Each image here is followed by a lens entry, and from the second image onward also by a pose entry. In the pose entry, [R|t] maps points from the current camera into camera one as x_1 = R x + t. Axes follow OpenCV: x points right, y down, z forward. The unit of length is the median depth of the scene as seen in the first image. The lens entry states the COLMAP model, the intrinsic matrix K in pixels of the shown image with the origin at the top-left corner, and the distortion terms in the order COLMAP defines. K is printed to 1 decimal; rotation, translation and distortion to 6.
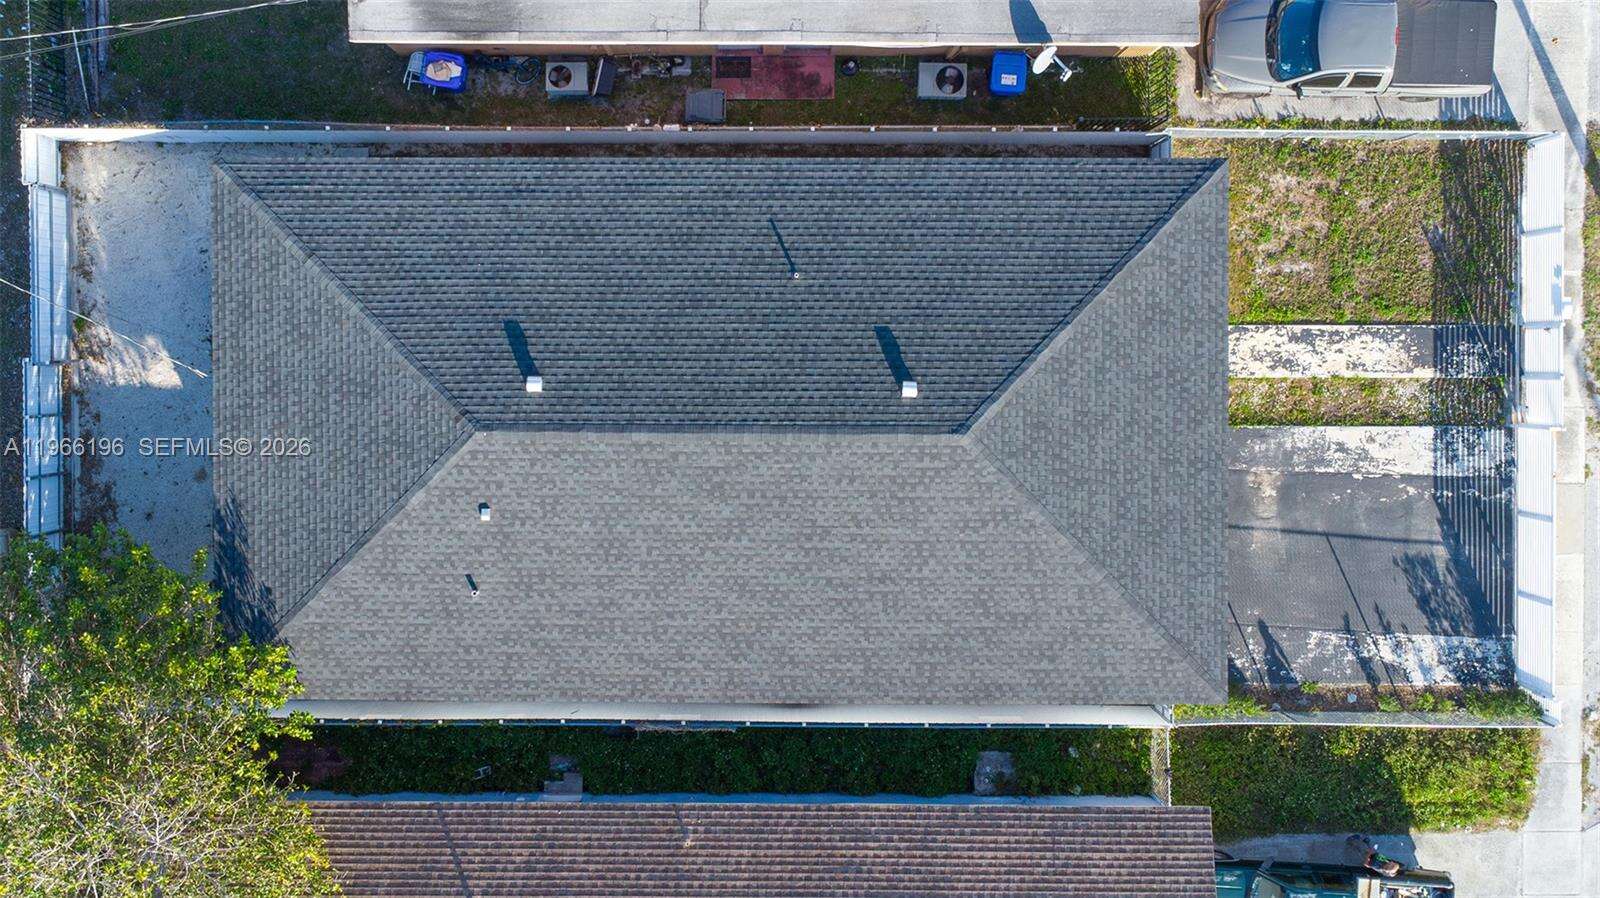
lens RADIAL K [[1541.9, 0, 797.2], [0, 1541.9, 379.5], [0, 0, 1]] dist [0.007501, 0.014926]
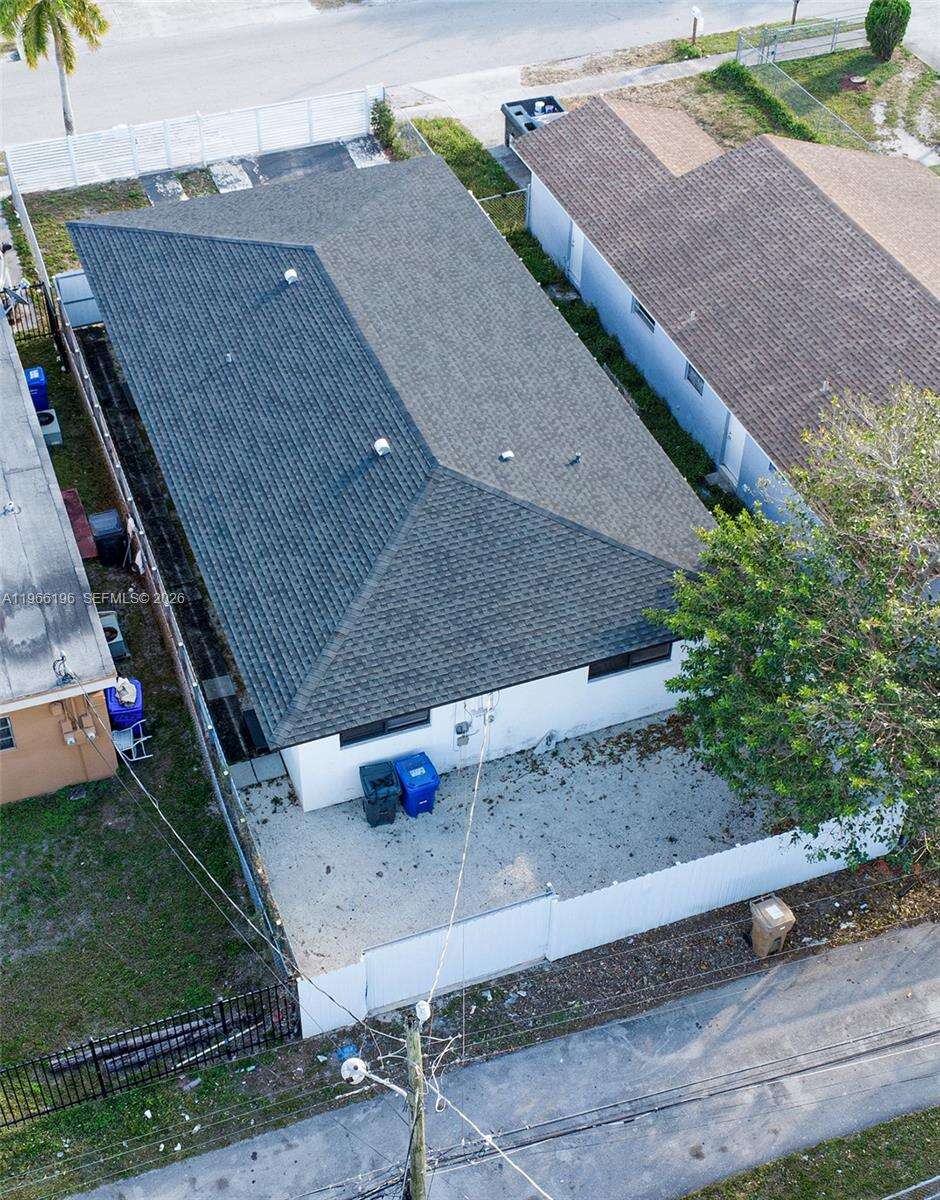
lens RADIAL K [[1637.6, 0, 404.1], [0, 1637.6, 600.1], [0, 0, 1]] dist [0.009257, 0.019796]
pose [[-0.332698, -0.636849, 0.695511, -0.954978], [0.942817, -0.240435, 0.230841, -0.252223], [0.020214, 0.732540, 0.680424, 0.238937]]
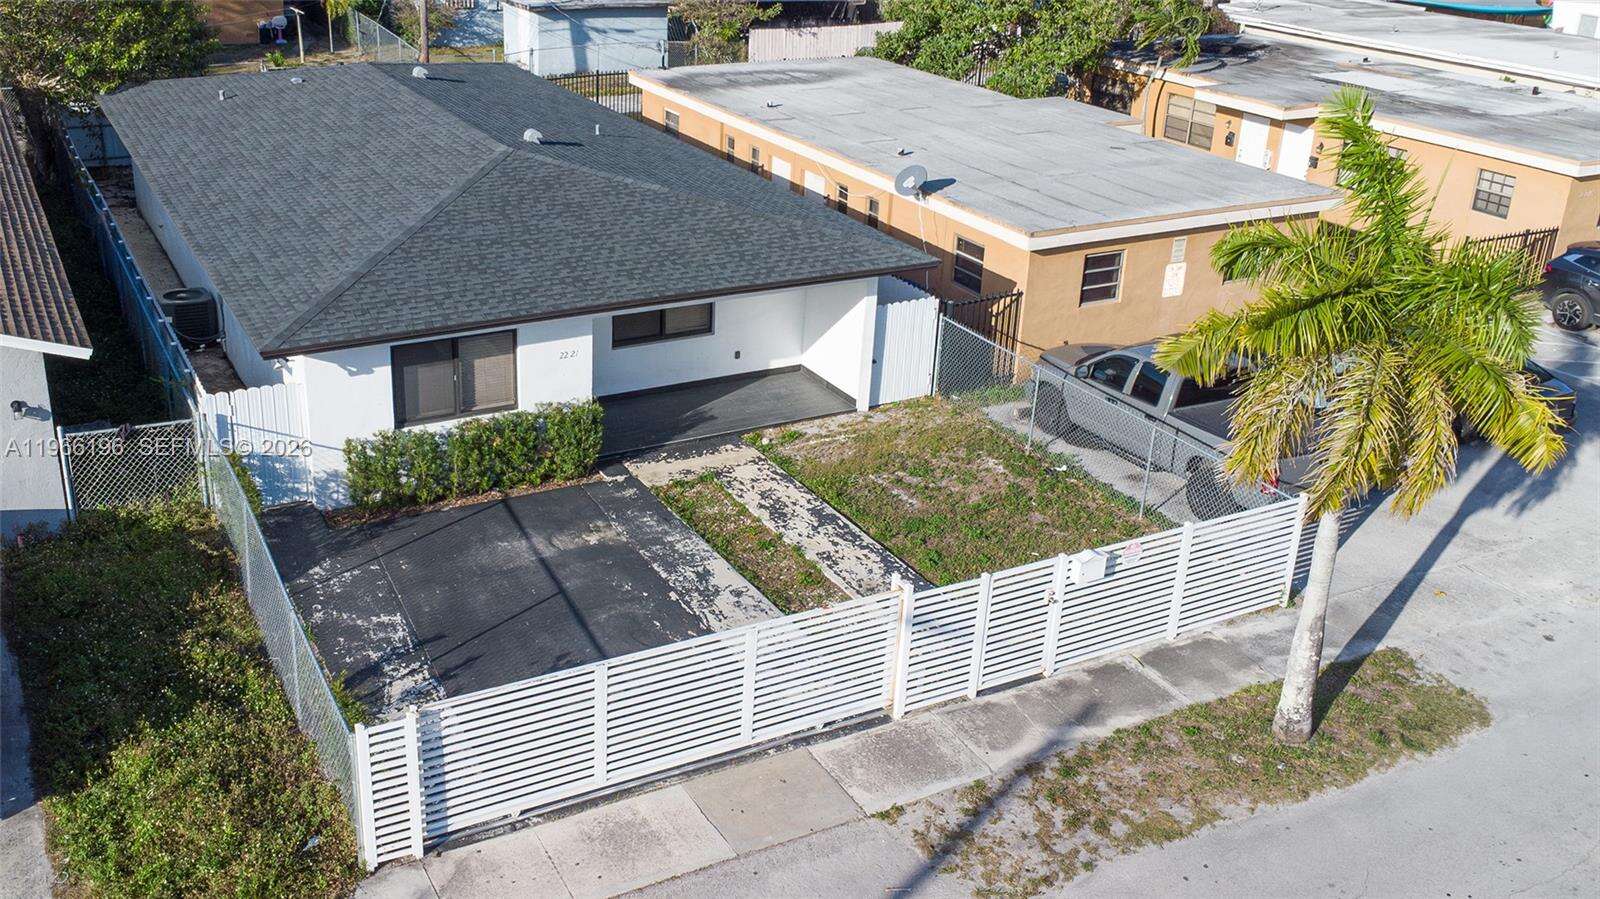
lens RADIAL K [[1477.8, 0, 696.0], [0, 1477.8, 419.8], [0, 0, 1]] dist [-0.000553, 0.016300]
pose [[0.448705, 0.362170, -0.817005, 0.814437], [-0.893000, 0.146050, -0.425700, 0.290964], [-0.034852, 0.920599, 0.388952, 0.712261]]
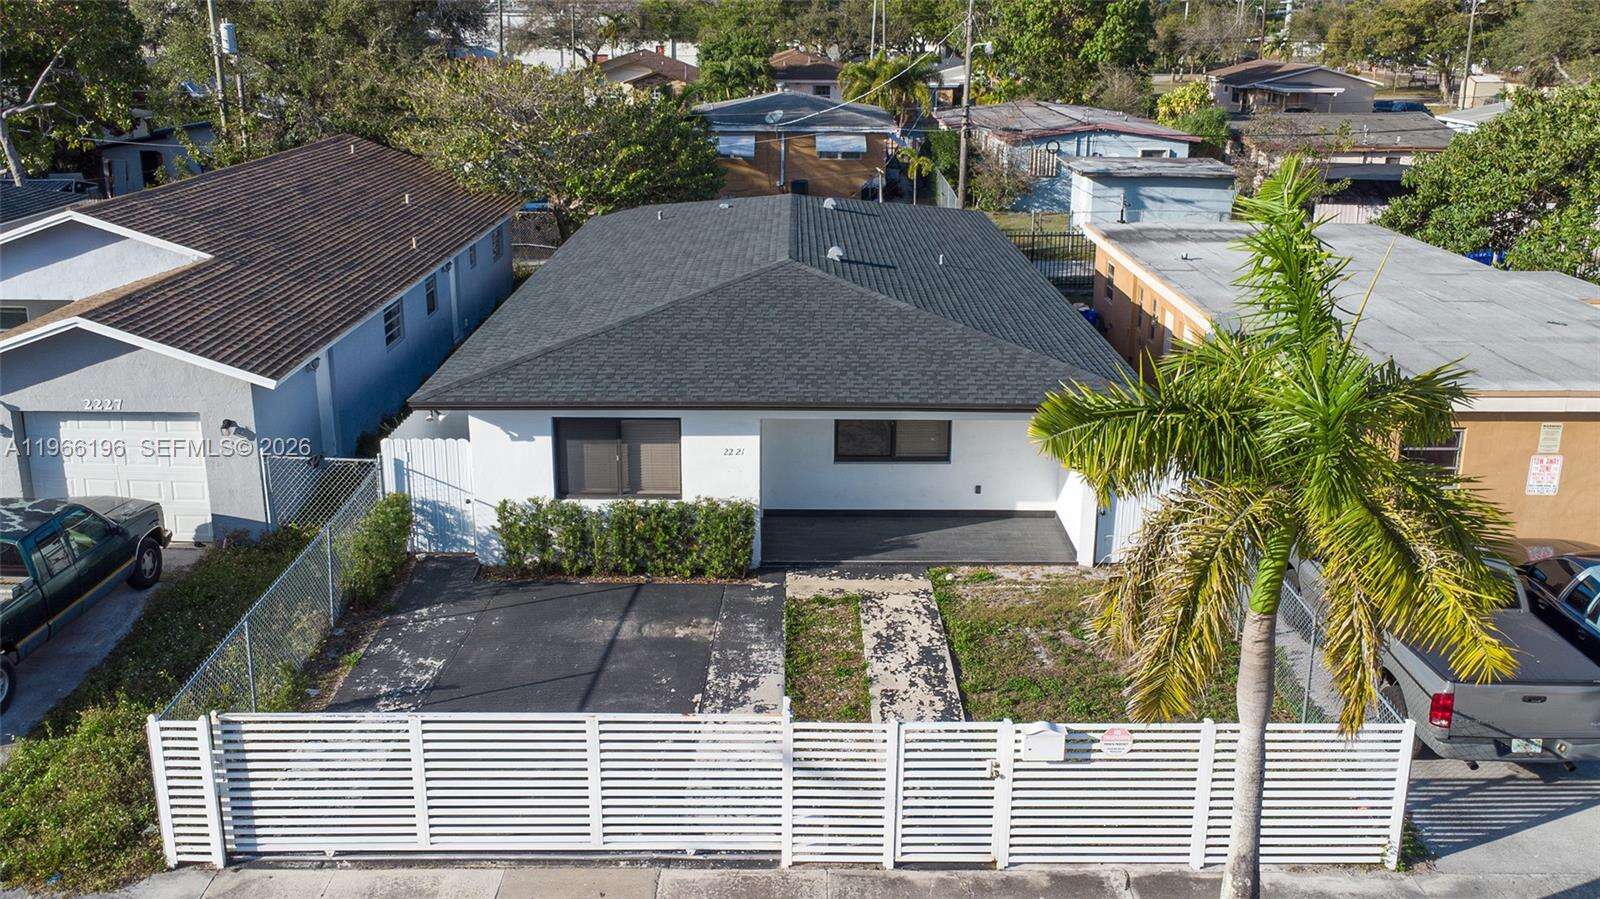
lens RADIAL K [[1395.5, 0, 800.0], [0, 1395.5, 449.5], [0, 0, 1]] dist [0.013190, 0.006858]
pose [[0.005543, 0.306054, -0.951998, 0.829736], [-0.999835, -0.014765, -0.010568, 0.031523], [-0.017290, 0.951900, 0.305922, 0.753158]]
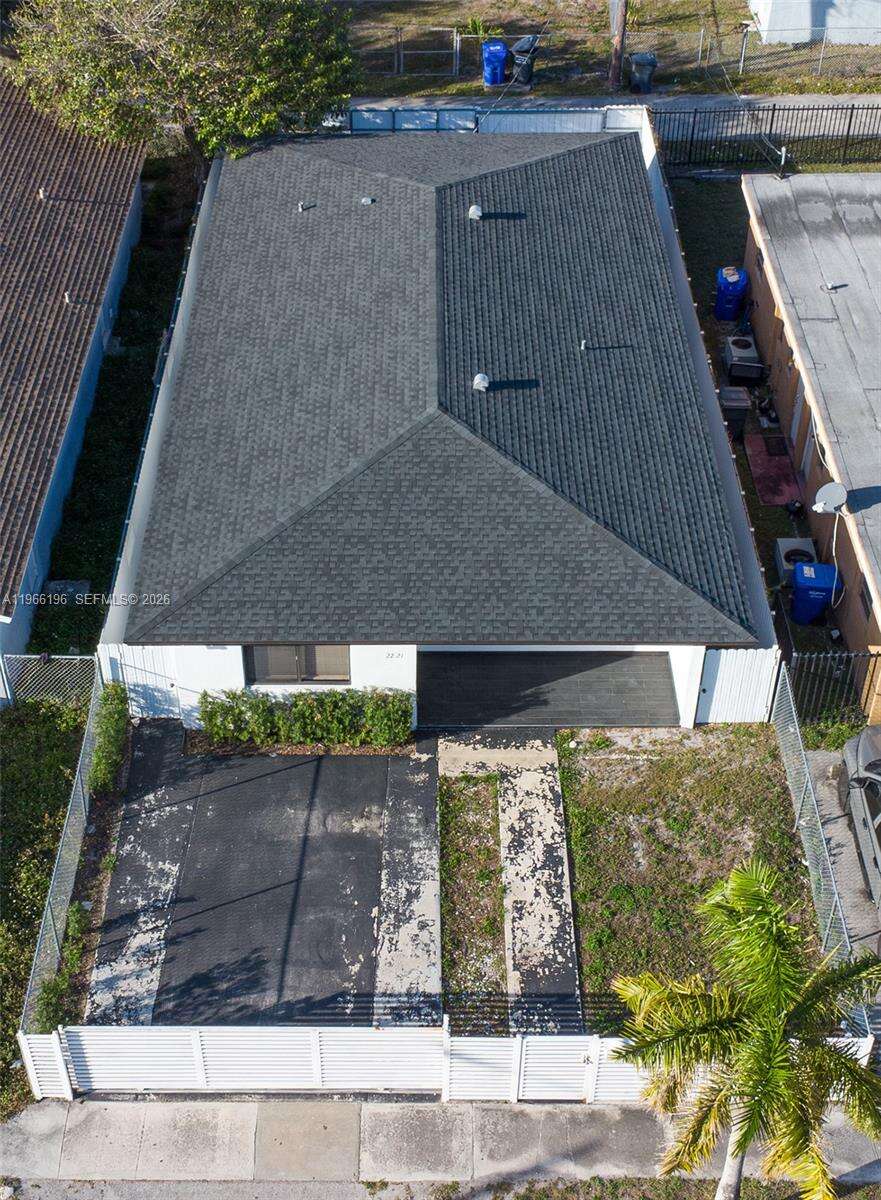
lens RADIAL K [[1615.6, 0, 392.2], [0, 1615.6, 651.6], [0, 0, 1]] dist [-0.043703, 0.268761]
pose [[-0.010778, 0.672866, -0.739686, 0.869180], [-0.999941, -0.008050, 0.007248, 0.049507], [-0.001077, 0.739721, 0.672913, 0.365499]]
